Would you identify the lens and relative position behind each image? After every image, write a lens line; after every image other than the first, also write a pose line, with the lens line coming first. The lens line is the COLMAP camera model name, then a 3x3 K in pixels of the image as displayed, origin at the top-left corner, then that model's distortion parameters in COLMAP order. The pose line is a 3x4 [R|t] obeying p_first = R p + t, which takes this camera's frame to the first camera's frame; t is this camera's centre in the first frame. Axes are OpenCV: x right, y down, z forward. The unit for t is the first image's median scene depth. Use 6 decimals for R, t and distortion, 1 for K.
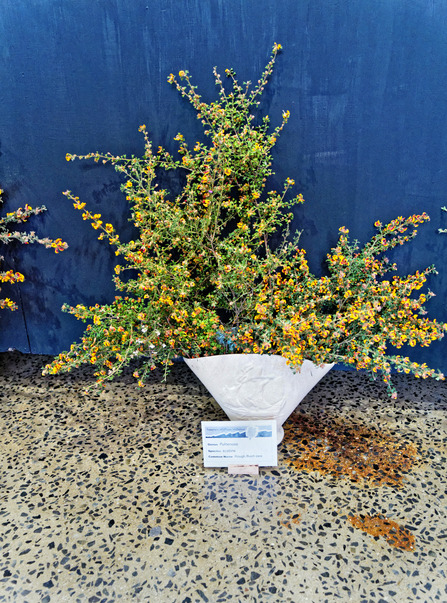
lens RADIAL K [[548.5, 0, 219.4], [0, 548.5, 302.4], [0, 0, 1]] dist [-0.034467, 0.000000]
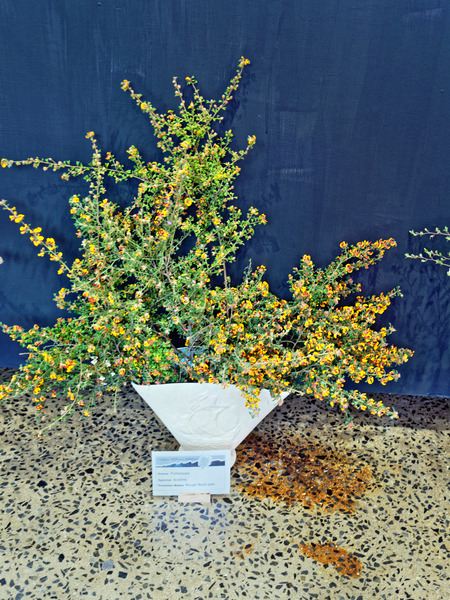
lens RADIAL K [[800.3, 0, 227.0], [0, 800.3, 299.3], [0, 0, 1]] dist [-0.090379, 0.000000]
pose [[0.991635, 0.009097, 0.128754, -0.084913], [-0.027311, 0.989716, 0.140416, -0.244276], [-0.126152, -0.142758, 0.981685, -0.338805]]
